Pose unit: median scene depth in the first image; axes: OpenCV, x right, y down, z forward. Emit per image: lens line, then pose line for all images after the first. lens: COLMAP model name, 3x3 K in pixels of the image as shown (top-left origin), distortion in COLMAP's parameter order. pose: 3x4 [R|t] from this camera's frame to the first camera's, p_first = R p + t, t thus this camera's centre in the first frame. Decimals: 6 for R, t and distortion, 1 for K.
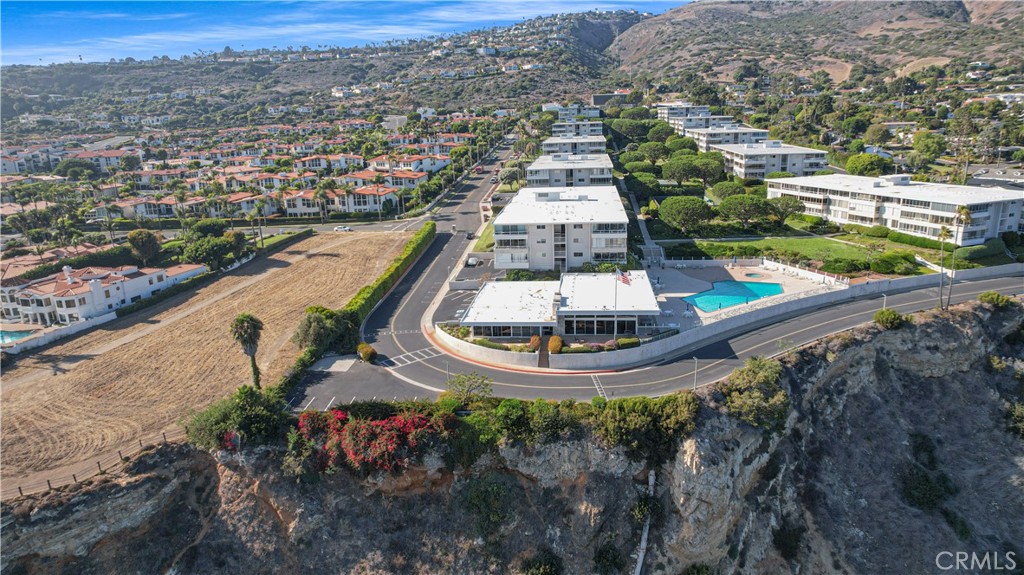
lens RADIAL K [[626.0, 0, 519.1], [0, 626.0, 286.3], [0, 0, 1]] dist [-0.095991, 0.067358]
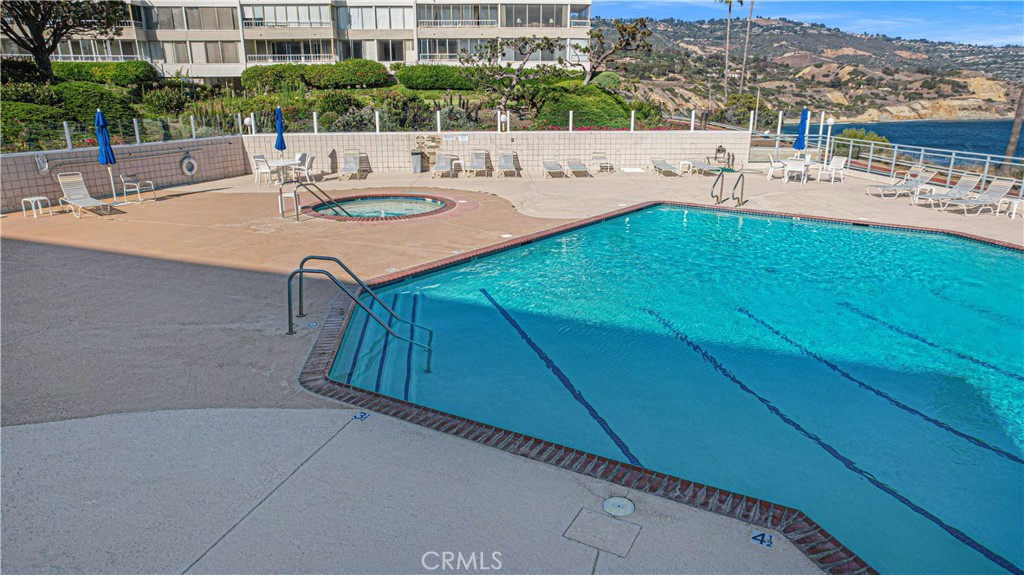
lens RADIAL K [[626.0, 0, 519.1], [0, 626.0, 286.3], [0, 0, 1]] dist [-0.095991, 0.067358]
pose [[0.259578, -0.249741, 0.932871, 0.185549], [0.225991, 0.954870, 0.192746, -0.013007], [-0.938907, 0.160788, 0.304303, 0.645005]]
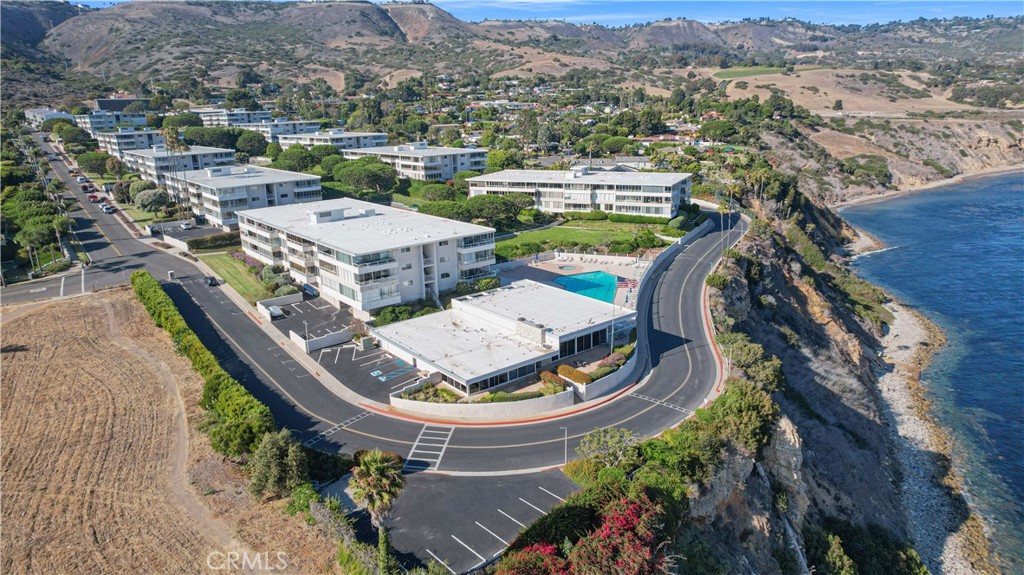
lens RADIAL K [[626.0, 0, 519.1], [0, 626.0, 286.3], [0, 0, 1]] dist [-0.095991, 0.067358]
pose [[0.708113, -0.176610, 0.683656, -0.277015], [0.184140, 0.980900, 0.062669, -0.046496], [-0.681666, 0.081512, 0.727109, 0.197205]]
